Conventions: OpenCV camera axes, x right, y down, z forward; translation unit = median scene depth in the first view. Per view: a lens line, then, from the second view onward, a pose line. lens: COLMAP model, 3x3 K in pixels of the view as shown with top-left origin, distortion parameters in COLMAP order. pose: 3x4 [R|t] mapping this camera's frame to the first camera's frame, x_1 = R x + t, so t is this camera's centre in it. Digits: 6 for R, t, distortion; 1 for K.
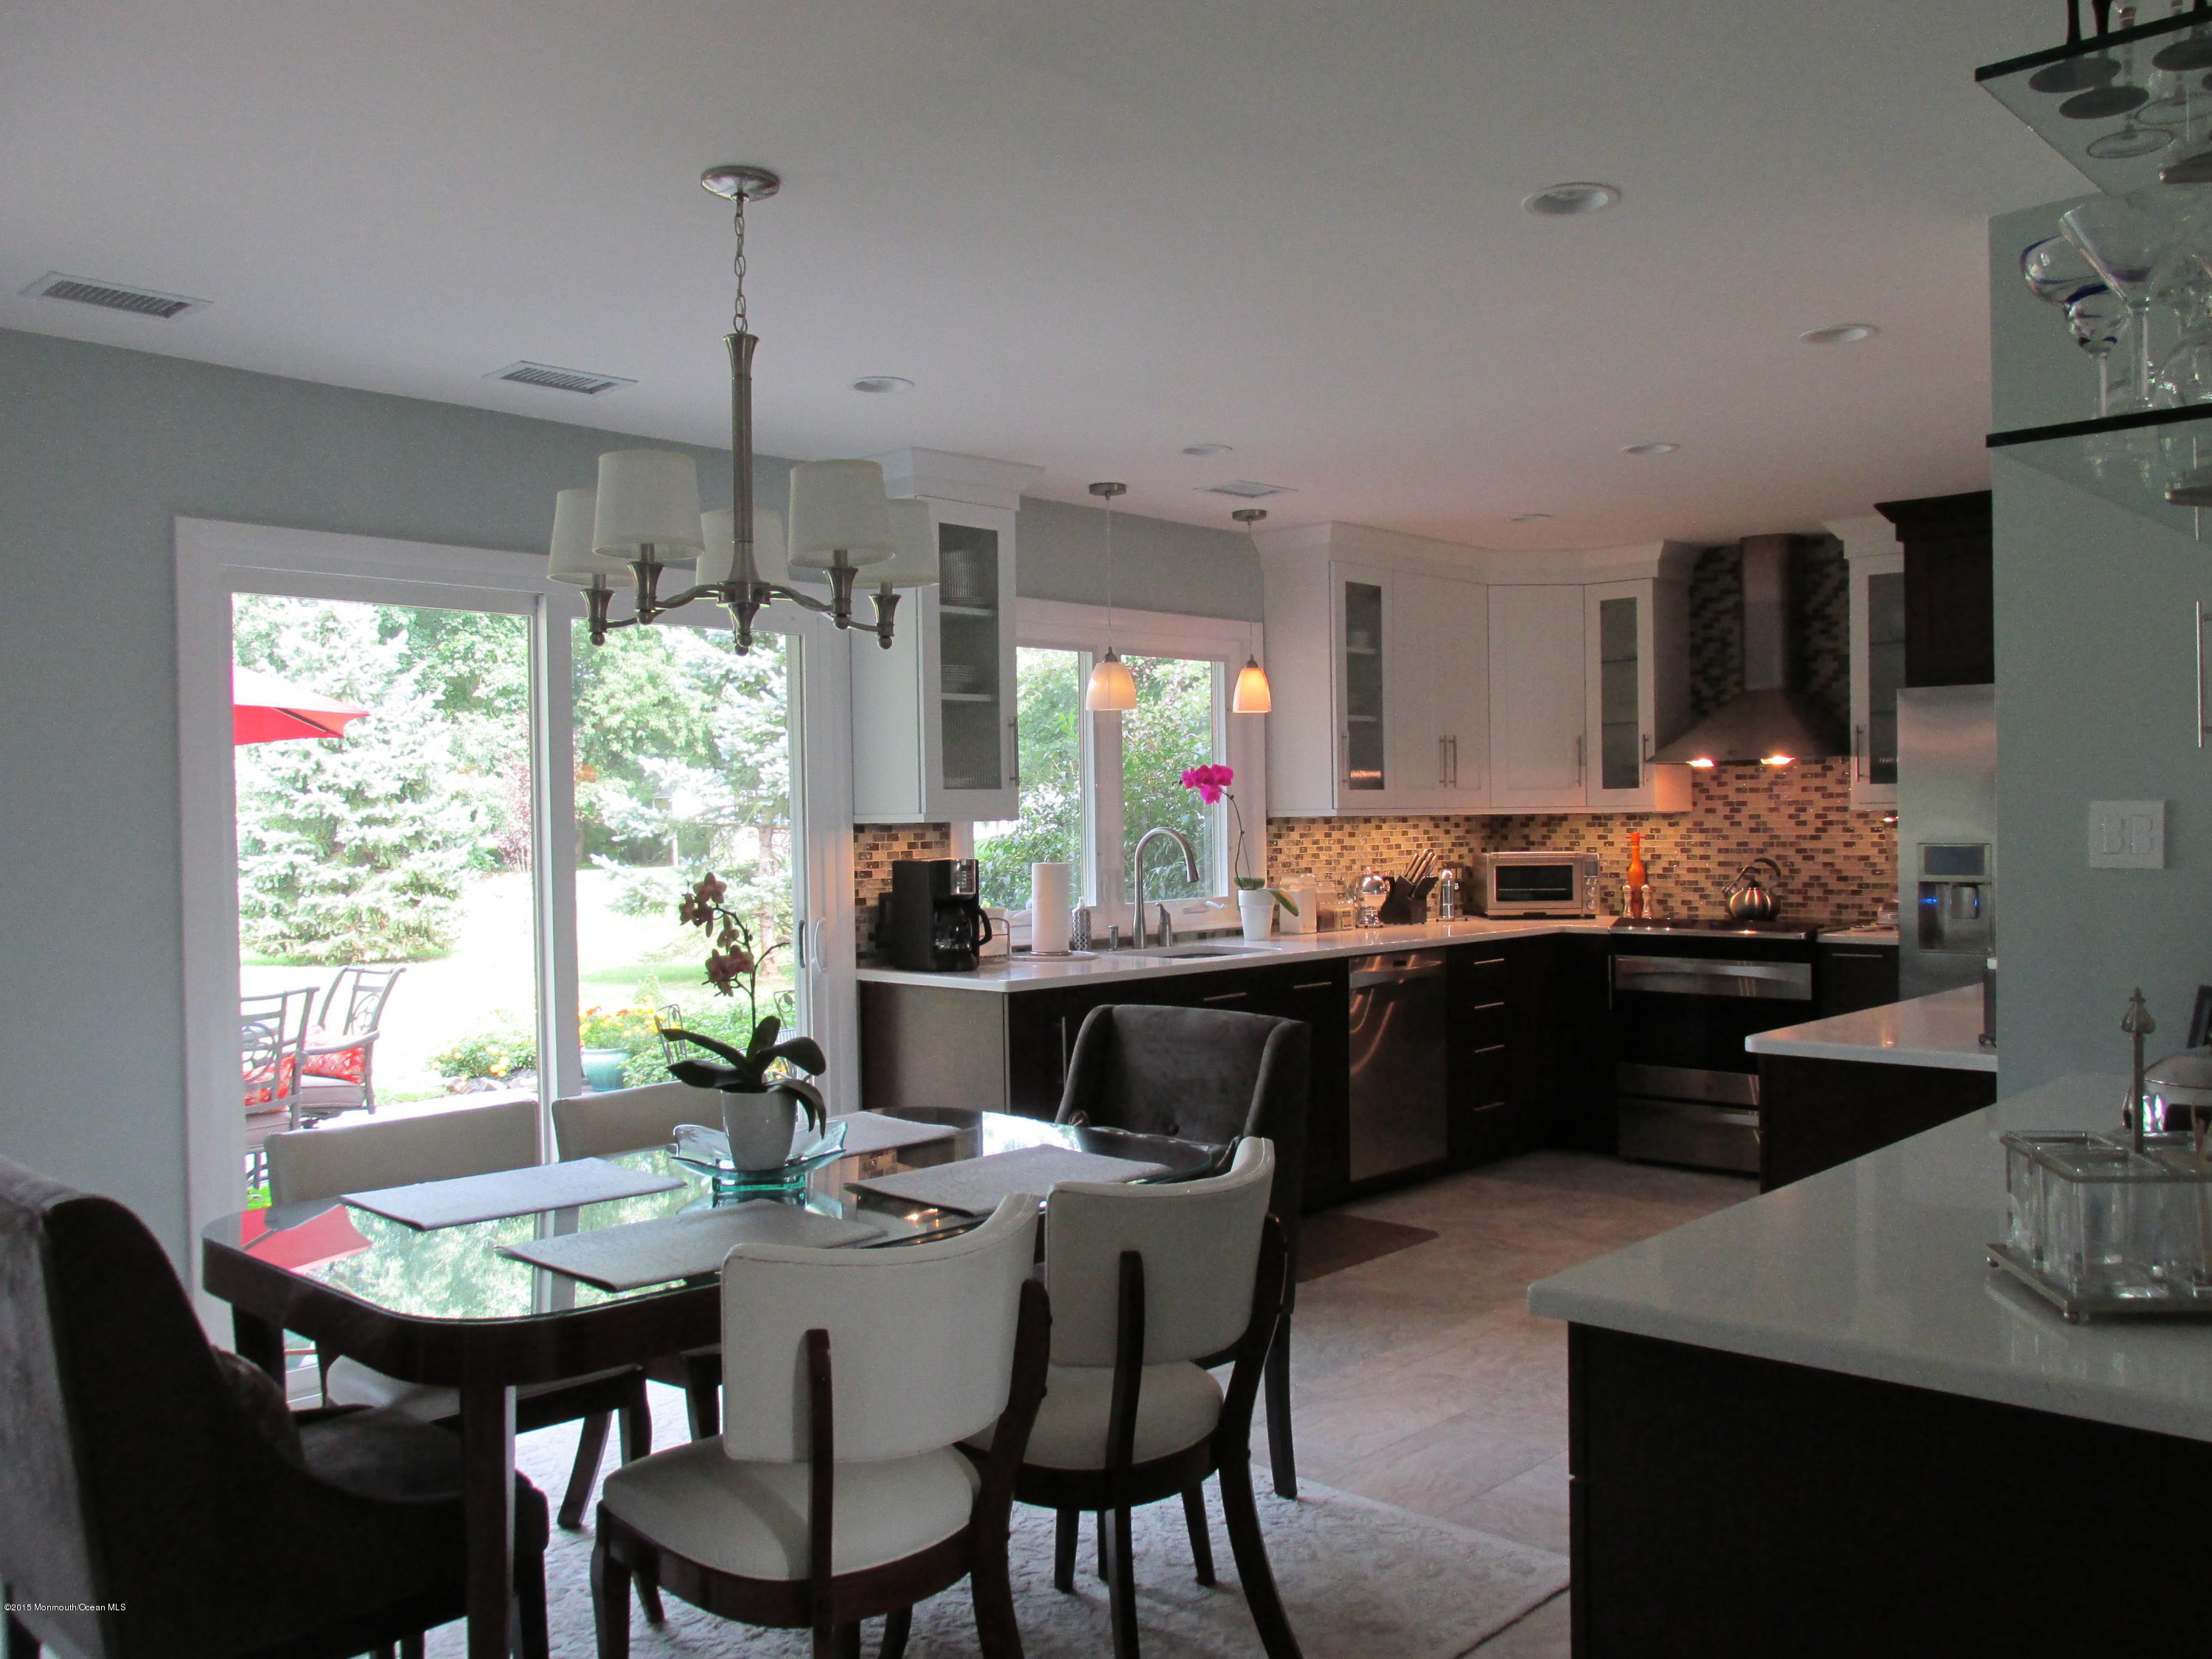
lens RADIAL K [[1846.3, 0, 1106.0], [0, 1846.3, 829.5], [0, 0, 1]] dist [-0.037372, 0.006849]
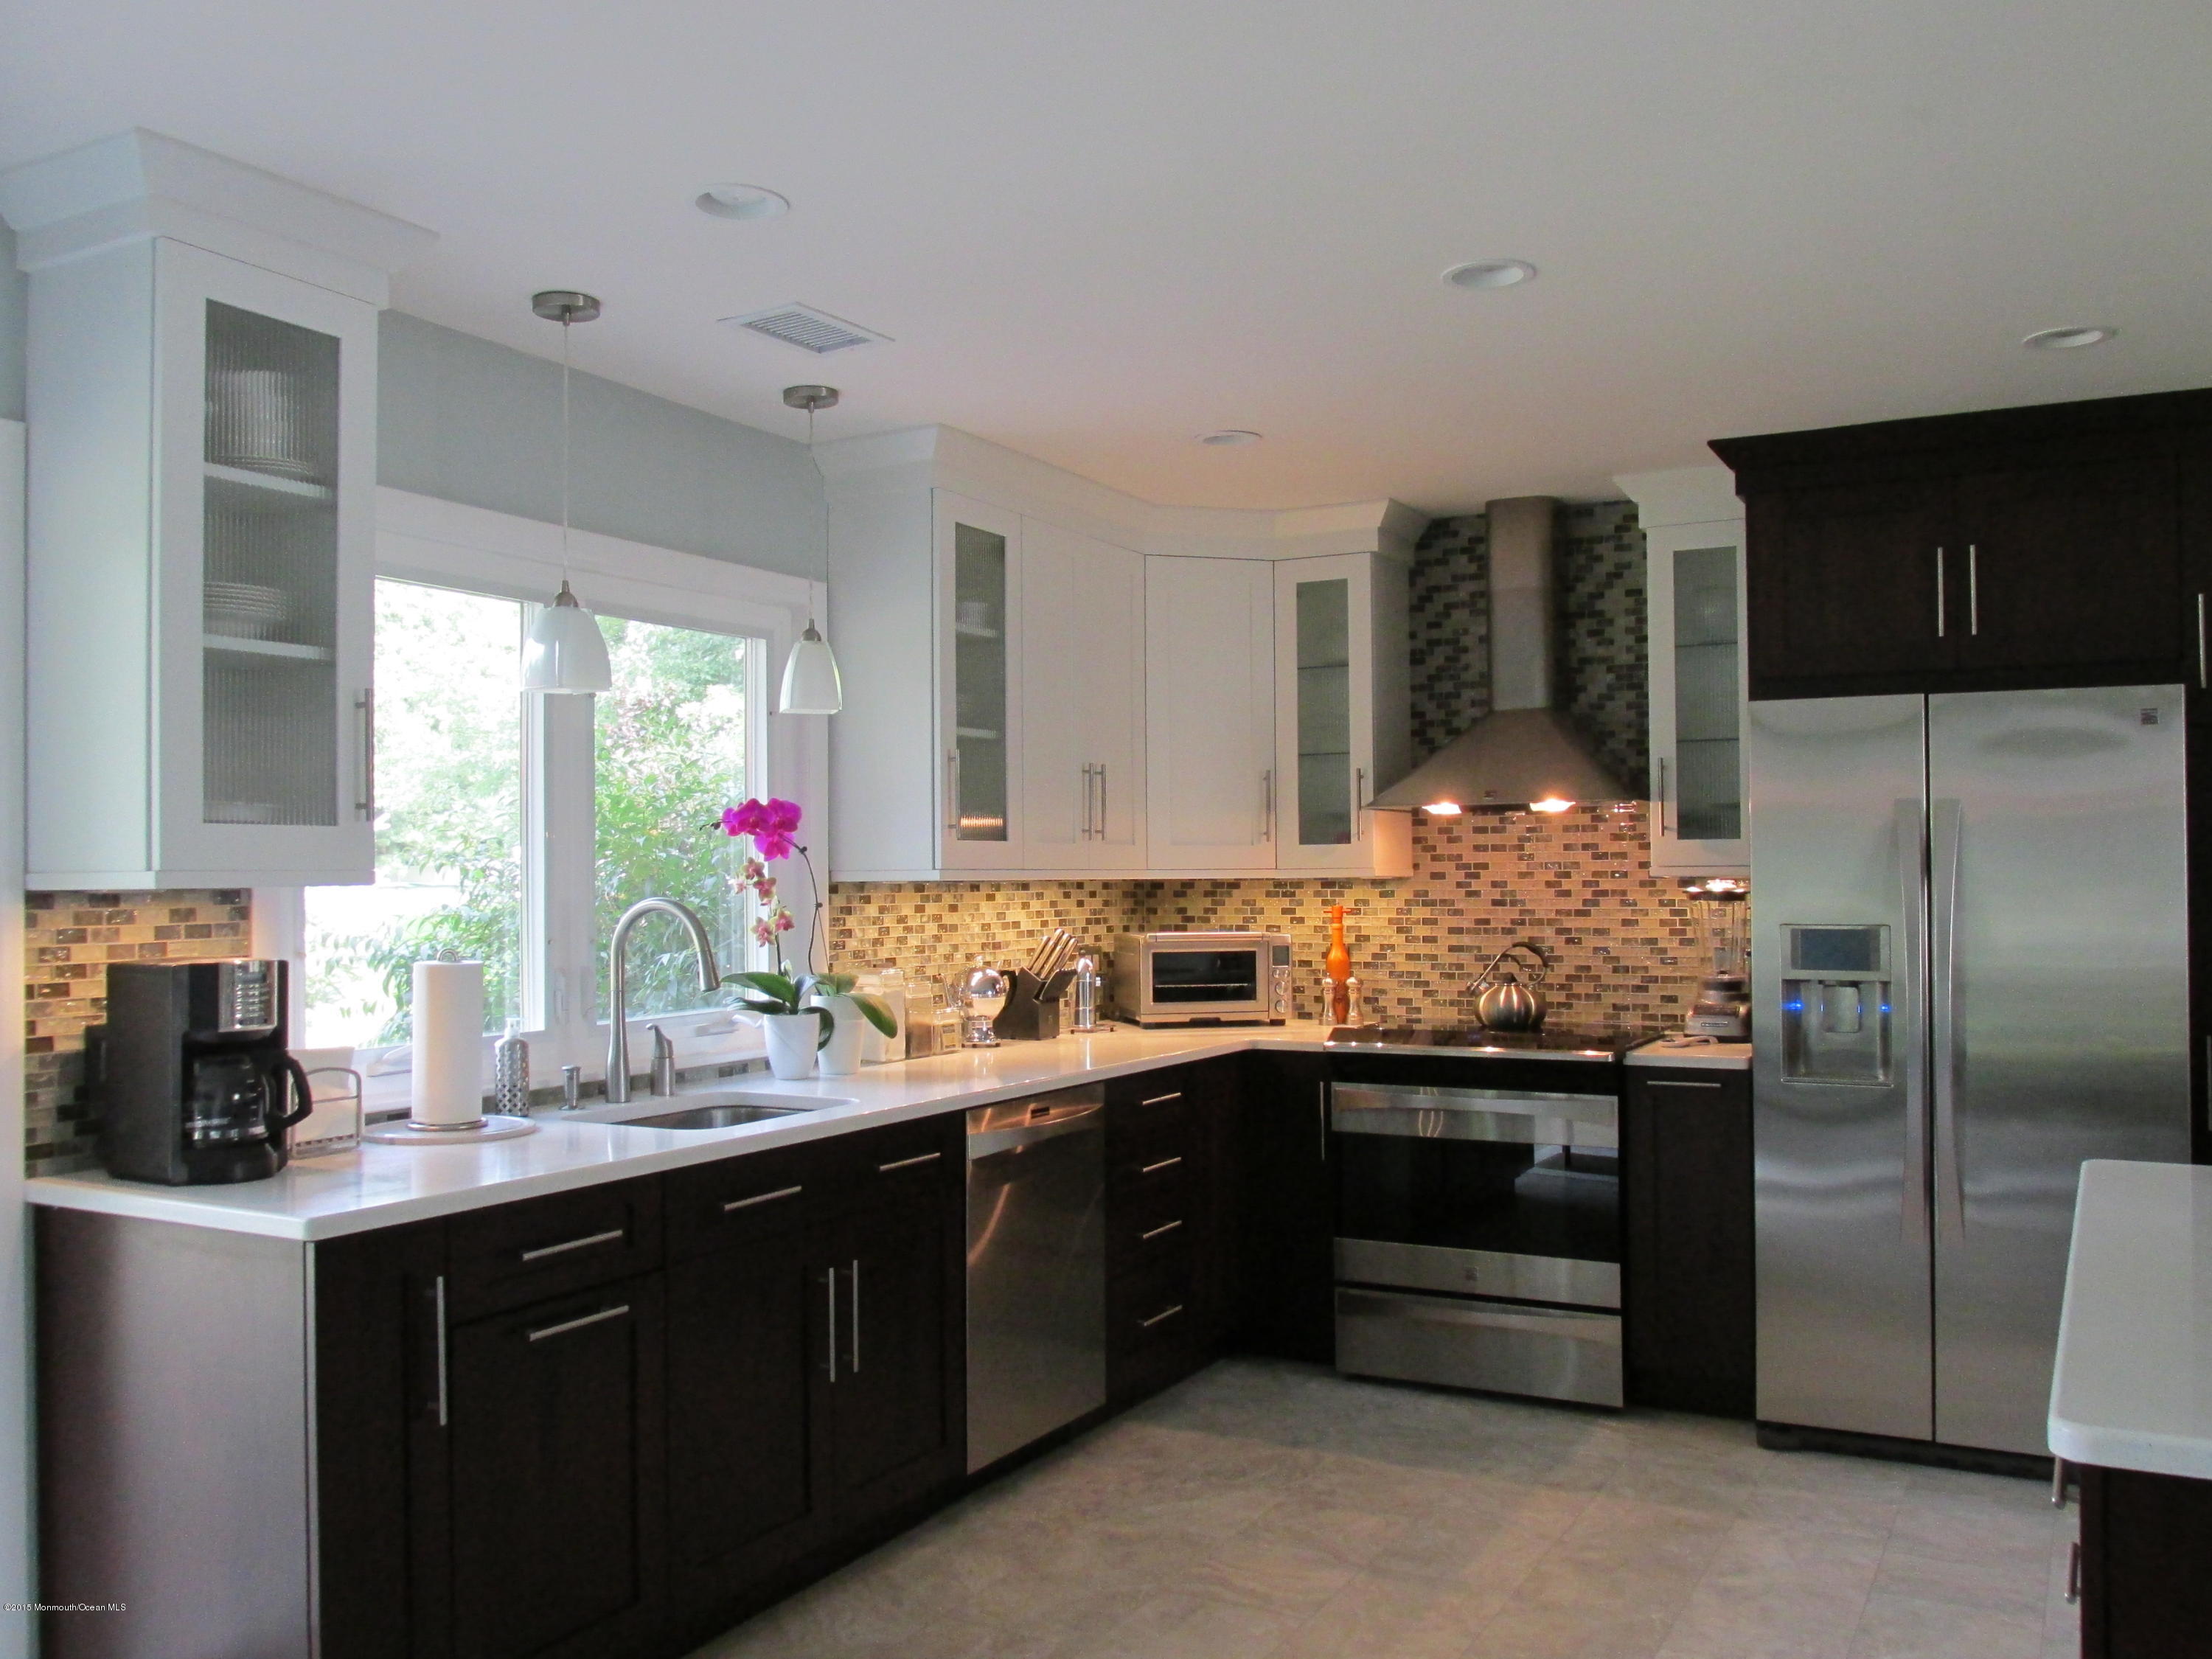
lens RADIAL K [[1846.3, 0, 1106.0], [0, 1846.3, 829.5], [0, 0, 1]] dist [-0.037372, 0.006849]
pose [[0.968972, 0.012237, 0.246867, 0.020036], [-0.003775, 0.999390, -0.034721, -0.002753], [-0.247141, 0.032712, 0.968427, 0.332191]]
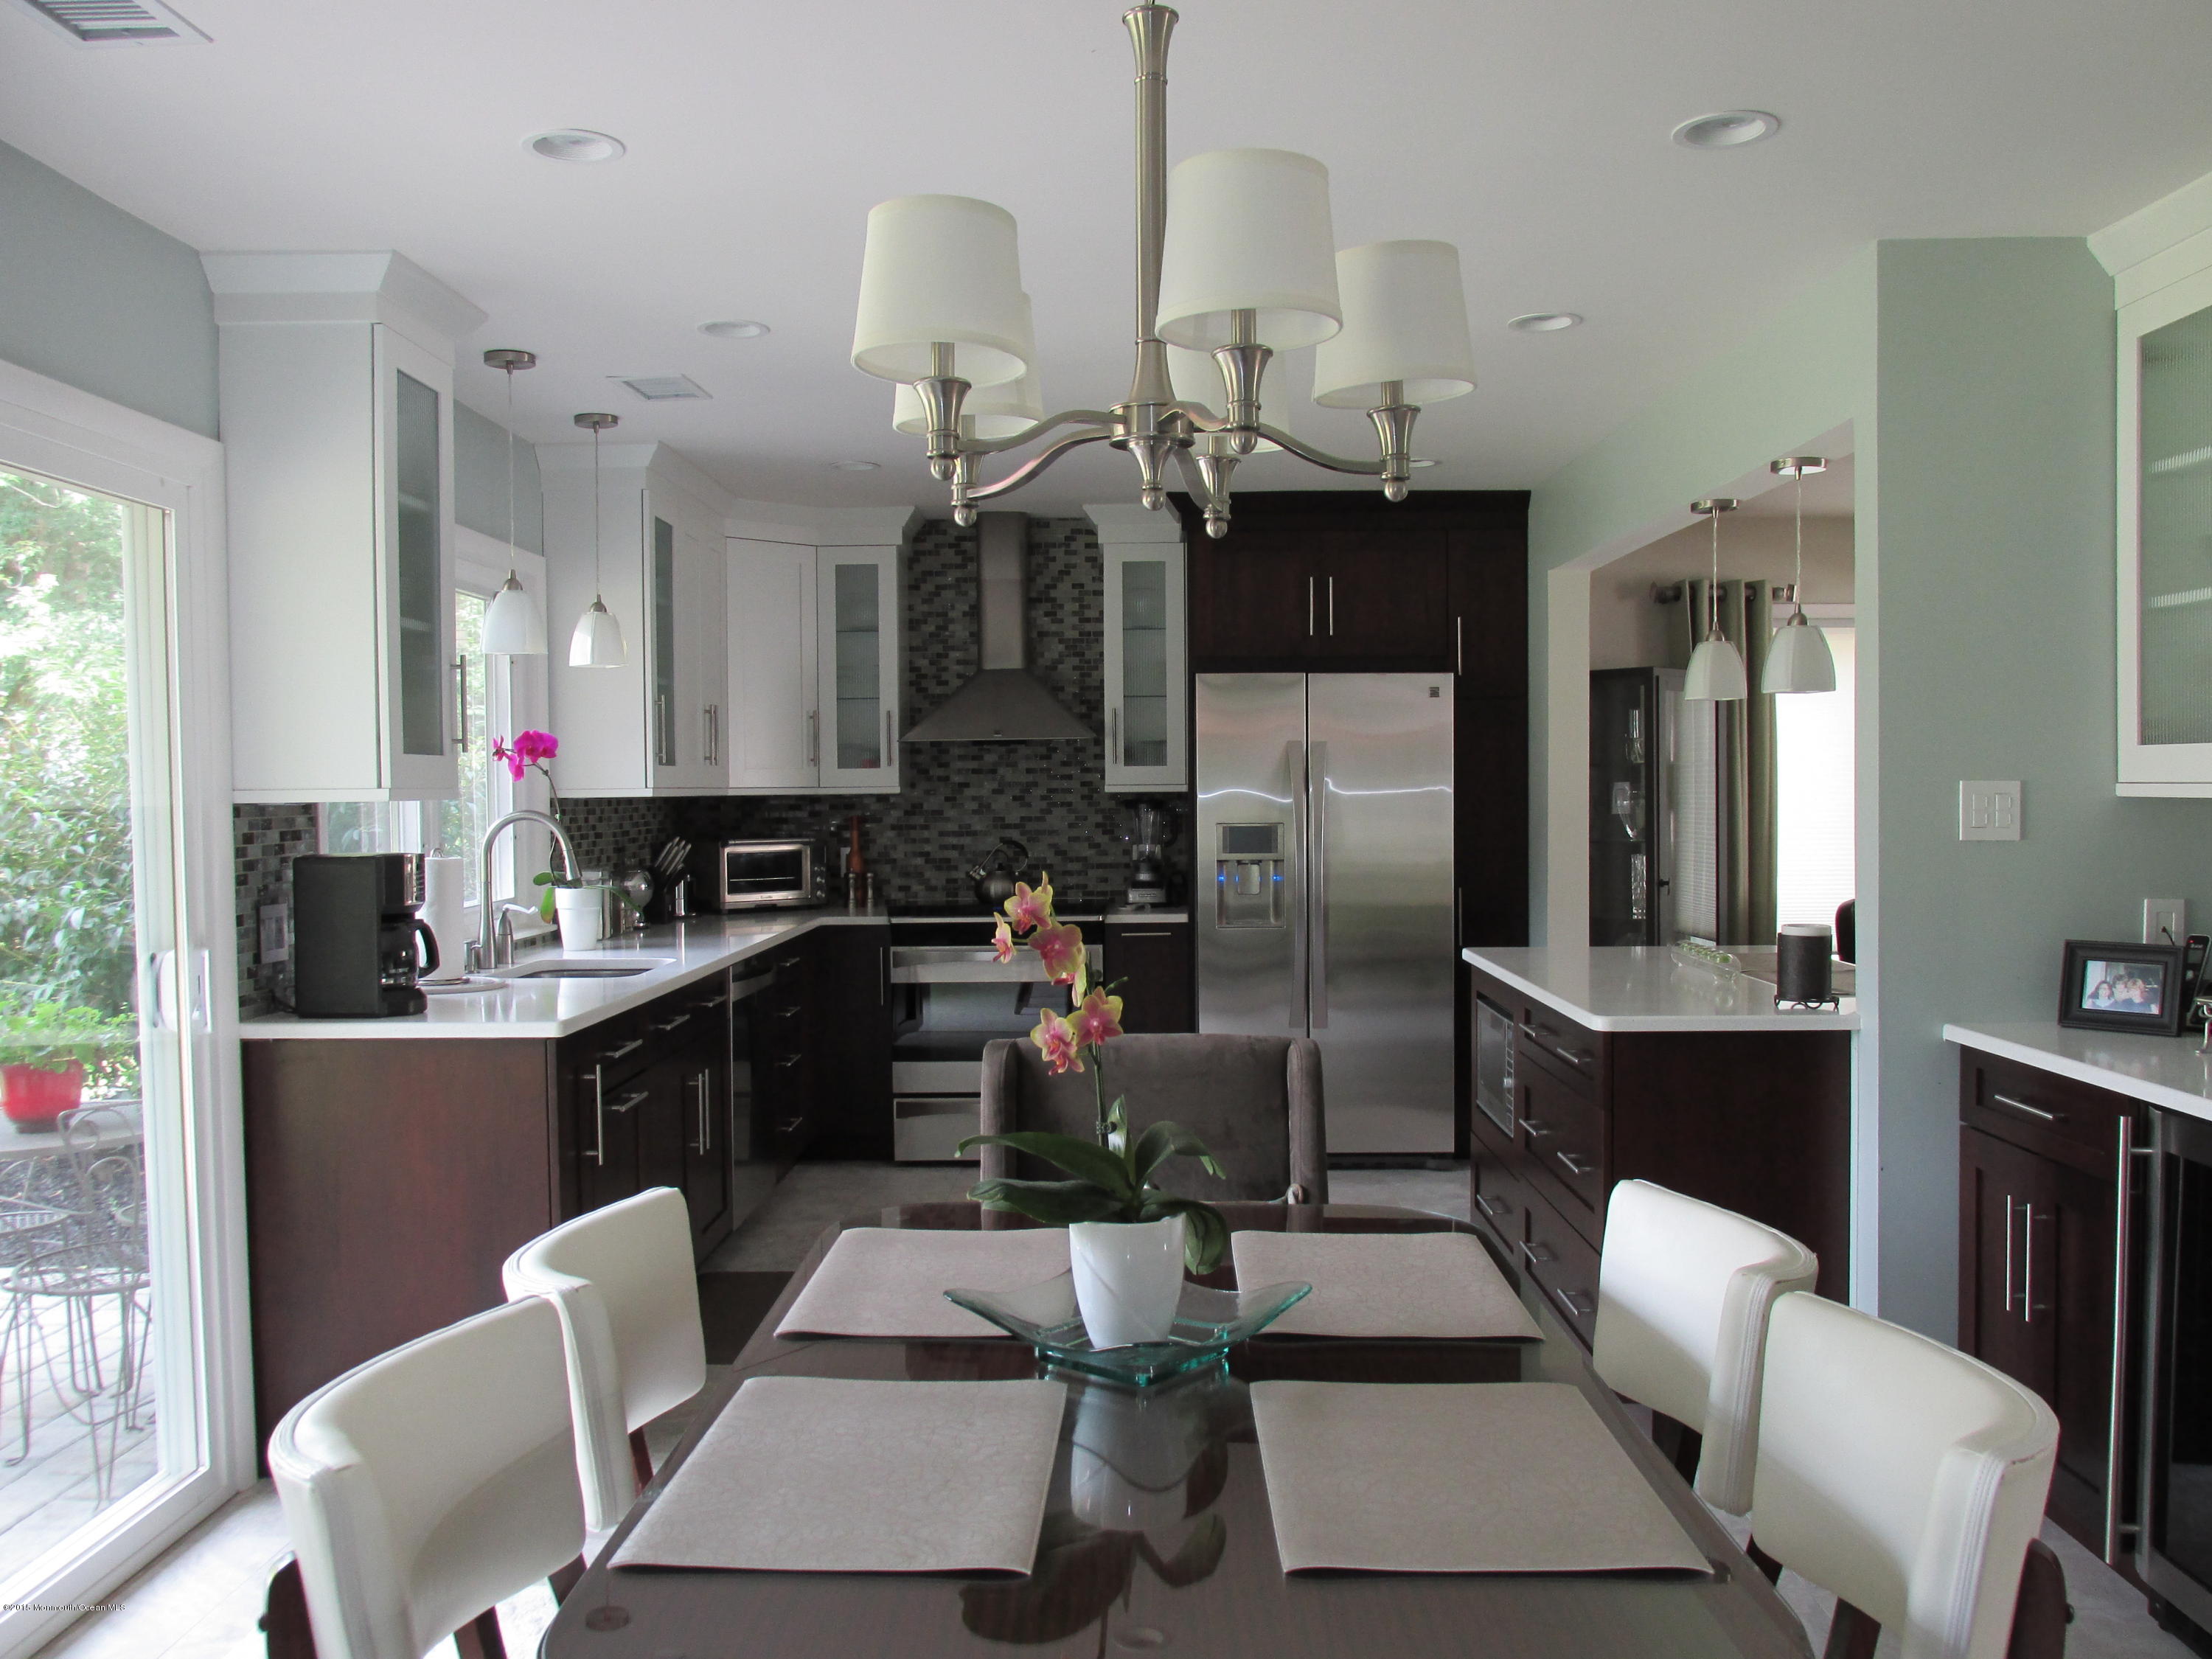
lens RADIAL K [[1846.3, 0, 1106.0], [0, 1846.3, 829.5], [0, 0, 1]] dist [-0.037372, 0.006849]
pose [[0.743146, -0.009515, 0.669061, -0.259438], [0.004246, 0.999946, 0.009505, 0.000597], [-0.669115, -0.004223, 0.743146, 0.225661]]
